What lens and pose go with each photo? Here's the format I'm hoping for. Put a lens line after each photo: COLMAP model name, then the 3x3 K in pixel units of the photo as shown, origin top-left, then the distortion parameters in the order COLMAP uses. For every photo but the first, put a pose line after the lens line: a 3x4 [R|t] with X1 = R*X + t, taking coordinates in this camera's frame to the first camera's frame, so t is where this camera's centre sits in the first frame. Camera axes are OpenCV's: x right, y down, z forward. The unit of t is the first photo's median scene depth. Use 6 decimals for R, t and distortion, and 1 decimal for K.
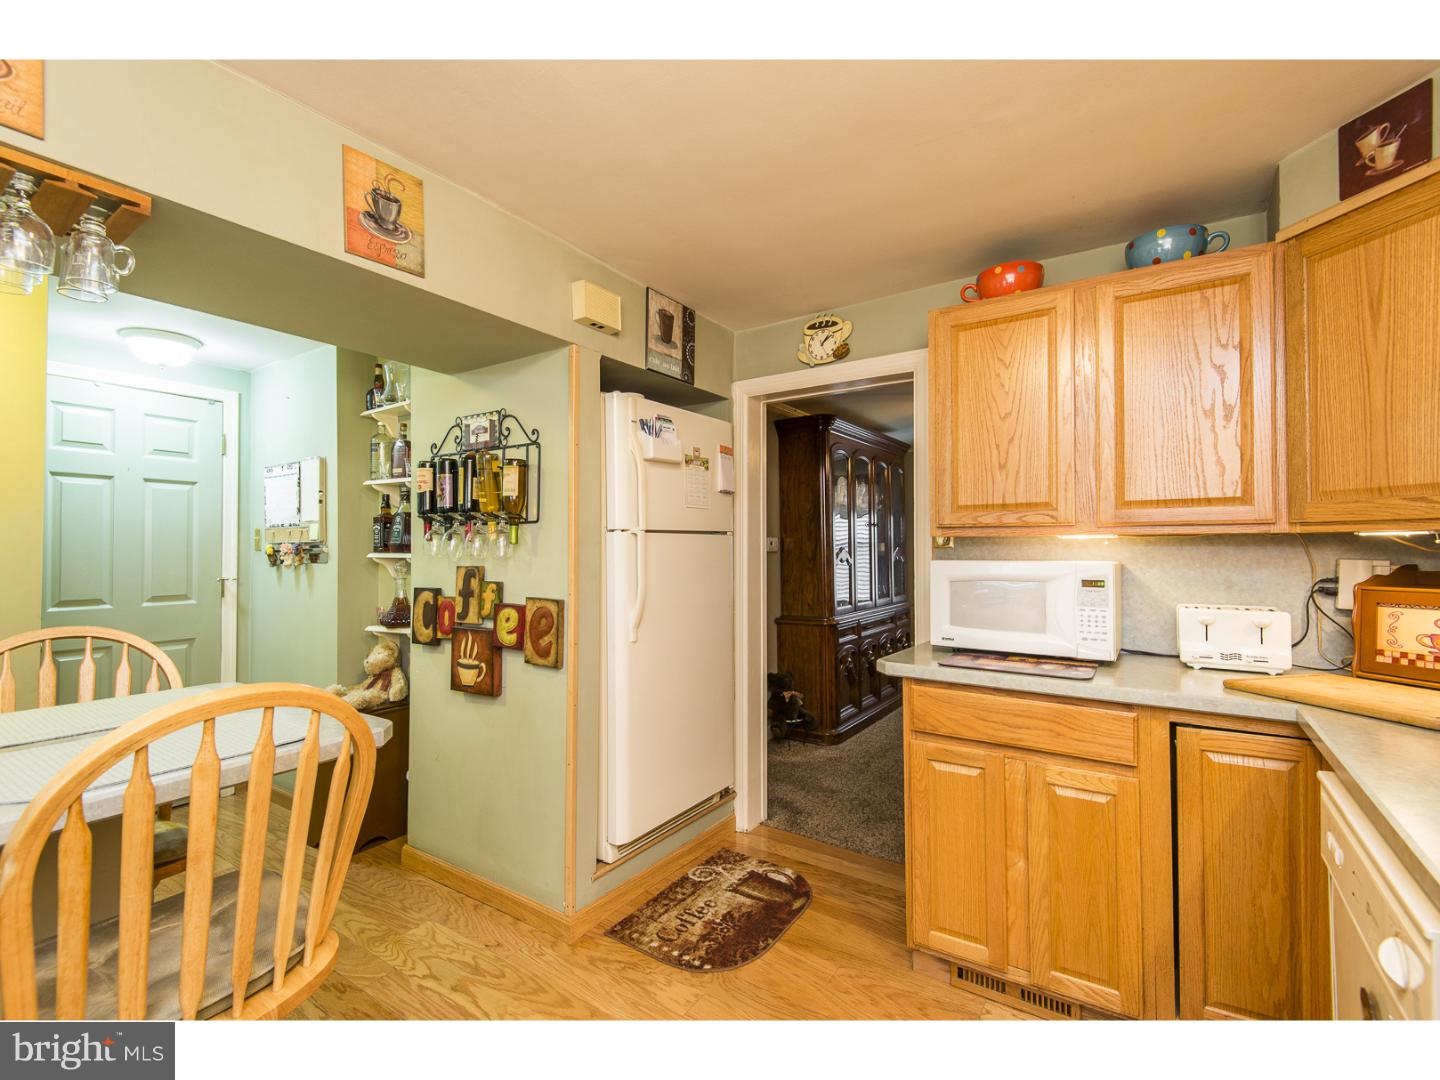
lens RADIAL K [[655.5, 0, 719.7], [0, 655.5, 540.0], [0, 0, 1]] dist [0.017634, -0.008296]
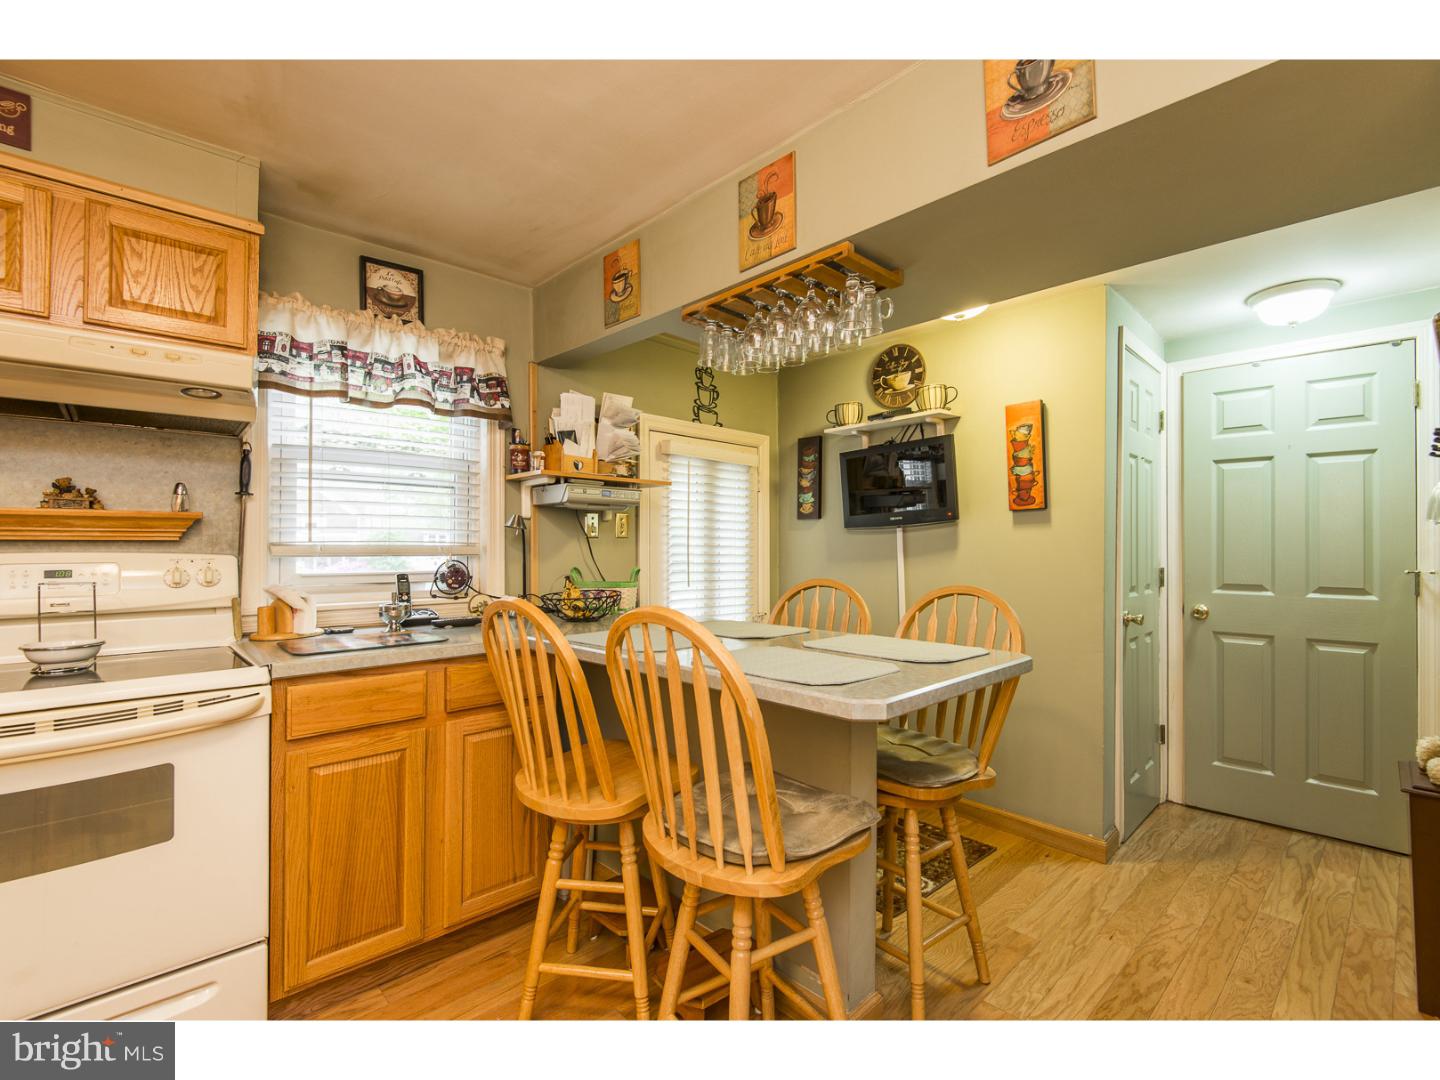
lens RADIAL K [[655.5, 0, 721.4], [0, 655.5, 543.4], [0, 0, 1]] dist [0.017634, -0.008296]
pose [[-0.207035, -0.003184, -0.978328, 0.171001], [0.010479, 0.999930, -0.005472, 0.025136], [0.978277, -0.011384, -0.206987, 0.425019]]
